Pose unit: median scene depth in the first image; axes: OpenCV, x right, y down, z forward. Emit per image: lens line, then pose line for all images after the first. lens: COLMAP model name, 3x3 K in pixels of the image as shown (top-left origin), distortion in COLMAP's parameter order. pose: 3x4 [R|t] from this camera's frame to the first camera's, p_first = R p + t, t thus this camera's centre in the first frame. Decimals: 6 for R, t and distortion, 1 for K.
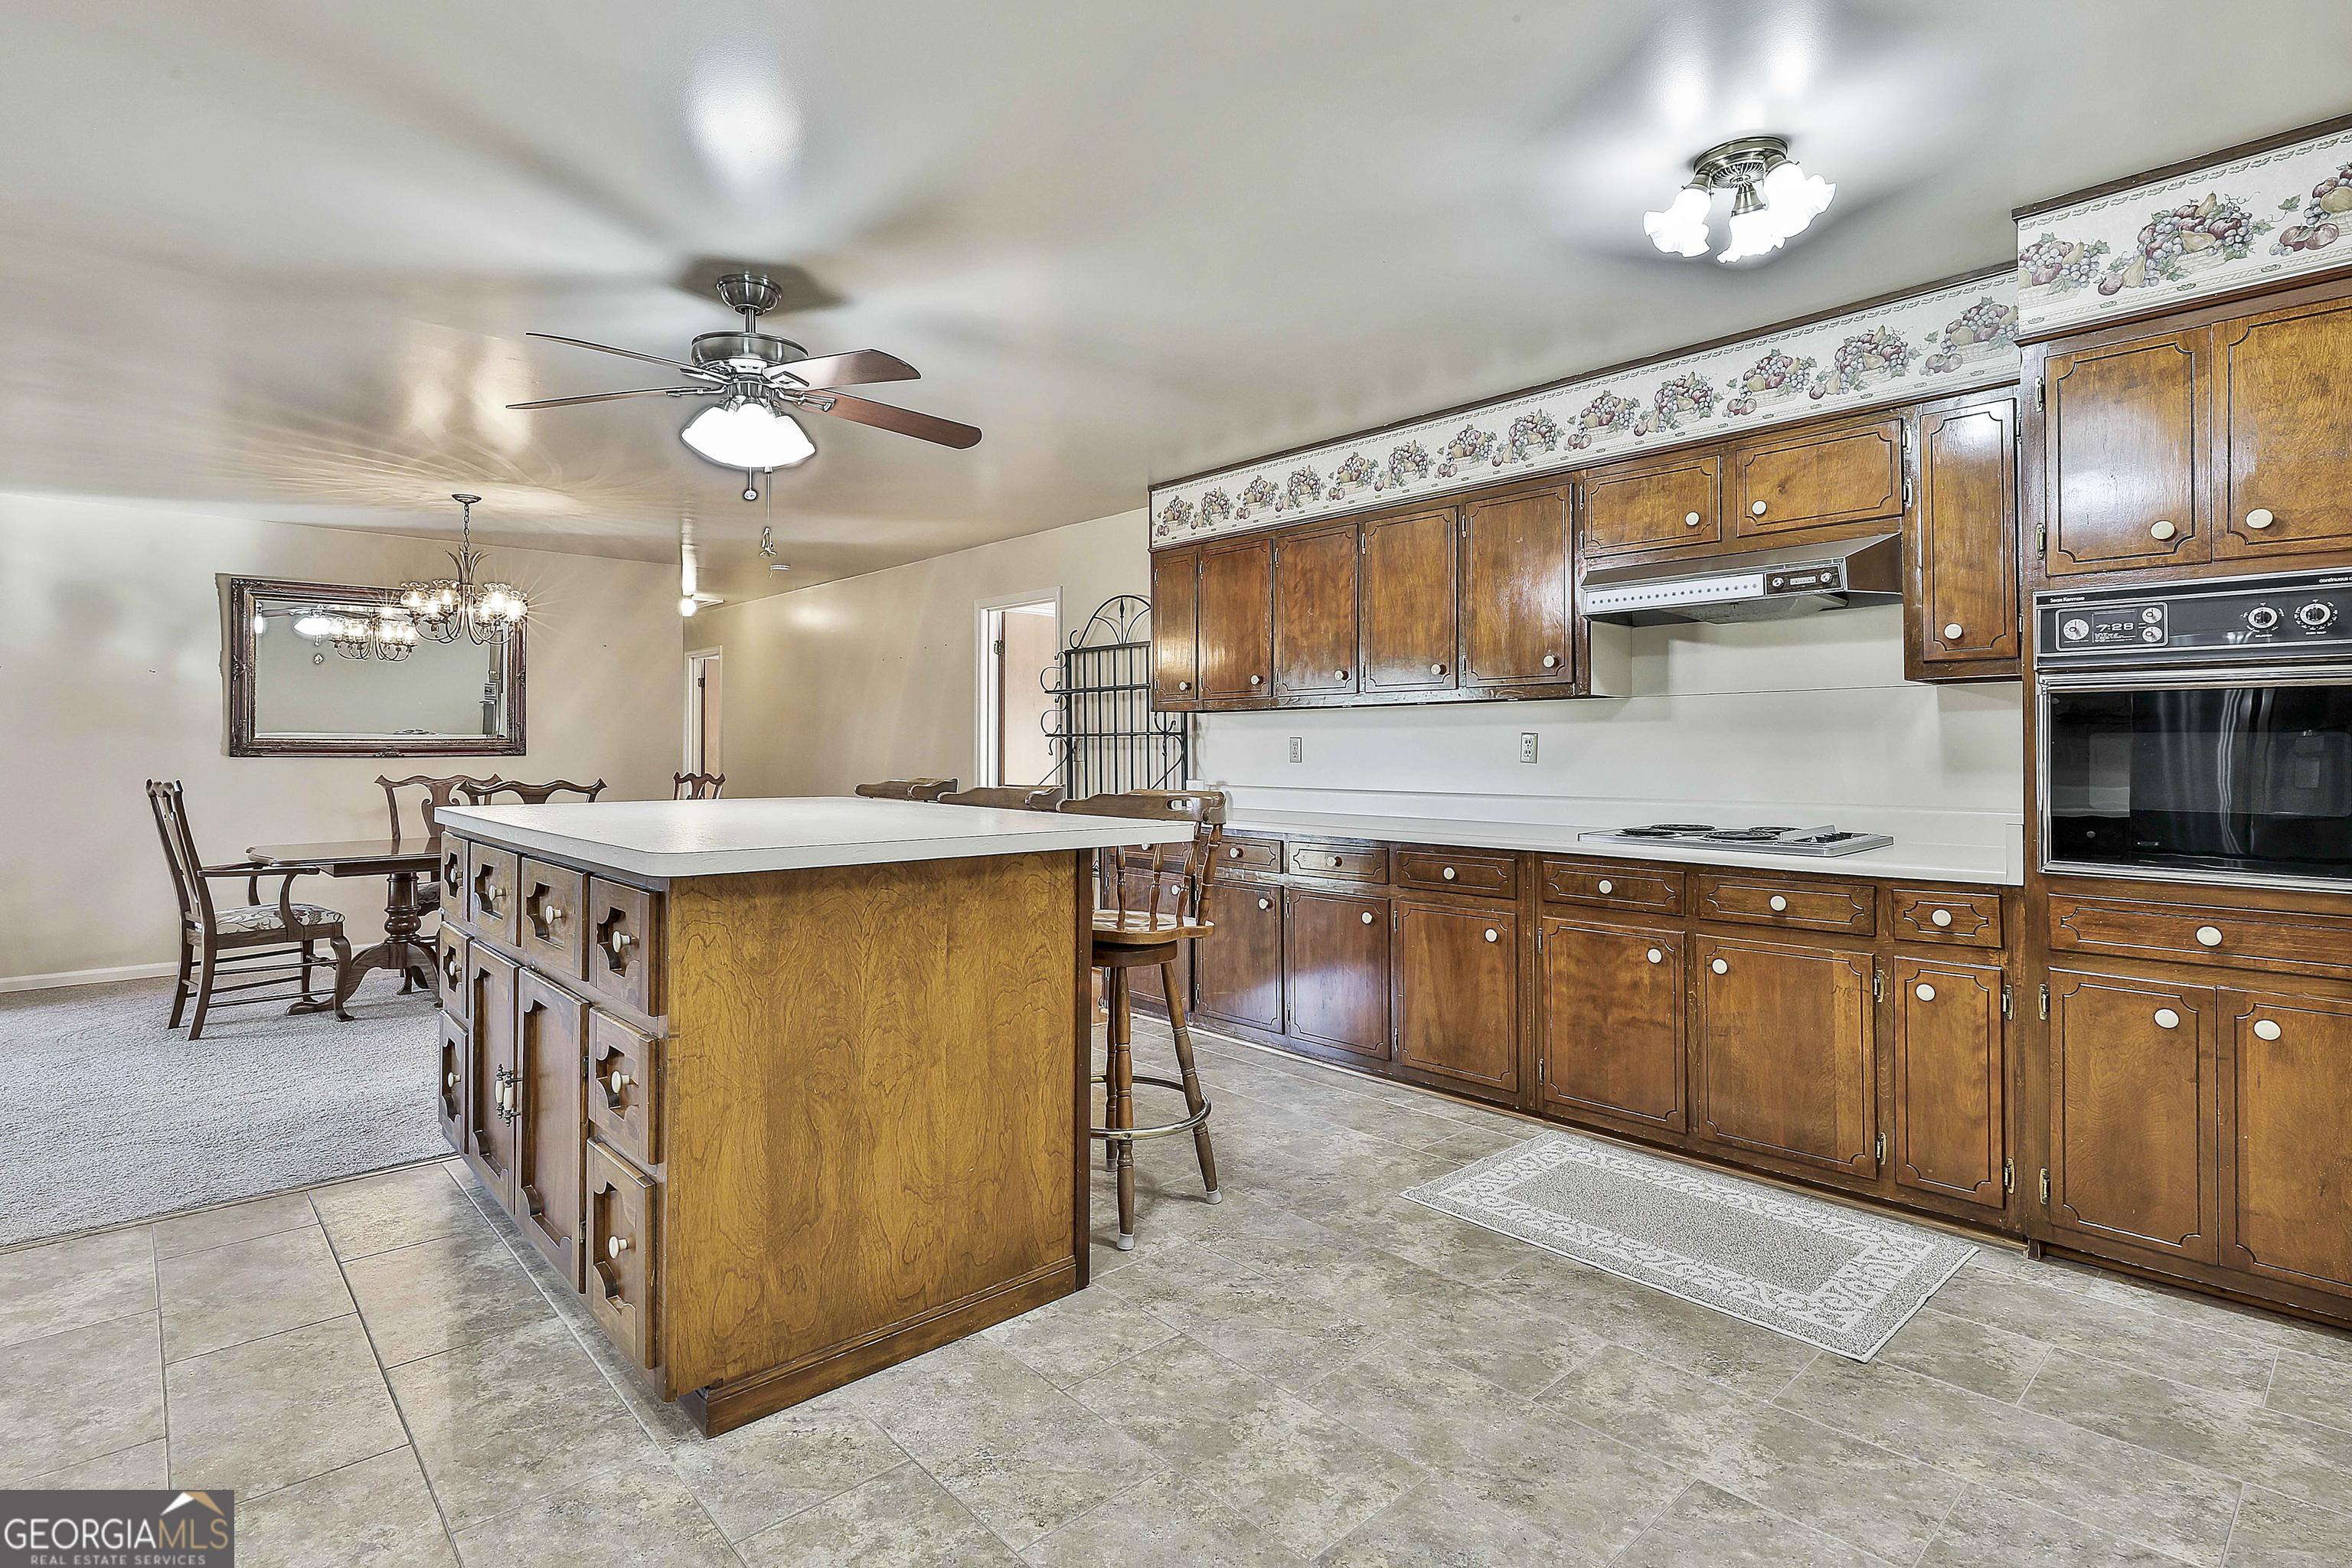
lens RADIAL K [[1132.8, 0, 1184.5], [0, 1132.8, 747.5], [0, 0, 1]] dist [-0.002604, 0.000482]
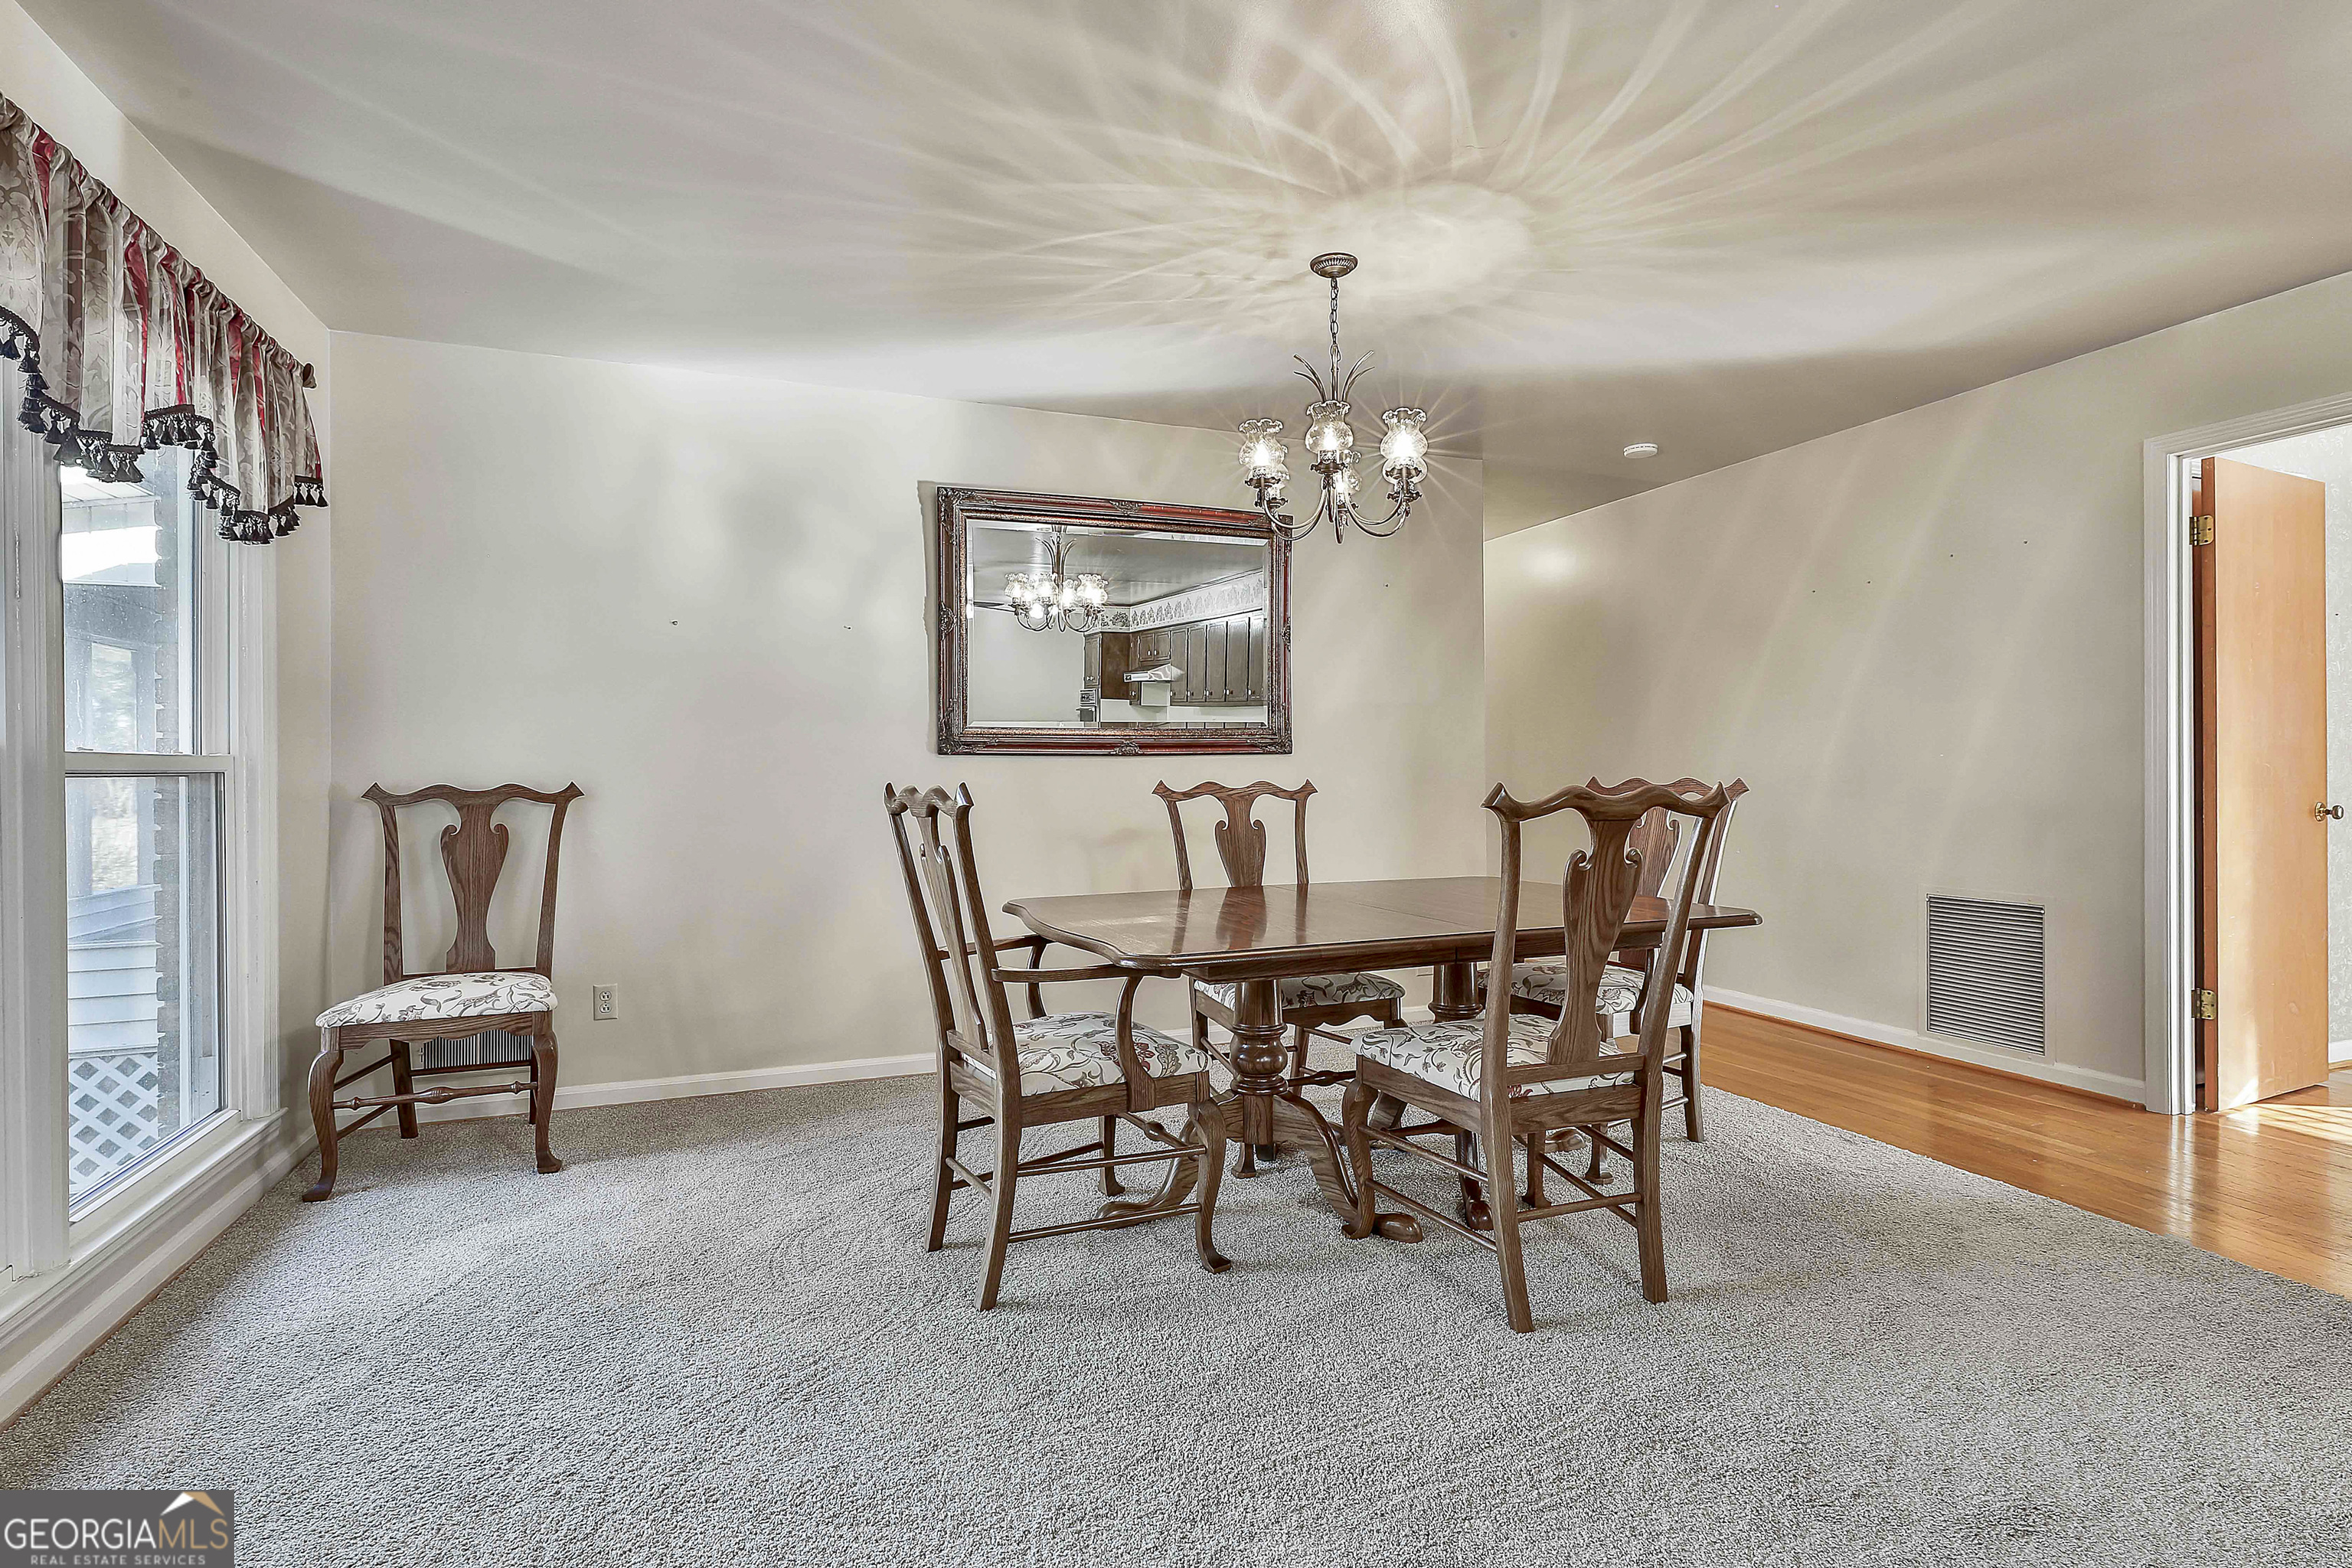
lens RADIAL K [[1132.8, 0, 1179.3], [0, 1132.8, 777.6], [0, 0, 1]] dist [-0.002604, 0.000482]
pose [[0.927432, -0.001320, -0.373989, -0.472654], [0.004568, 0.999959, 0.007800, 0.017793], [0.373963, -0.008943, 0.927401, 0.442056]]
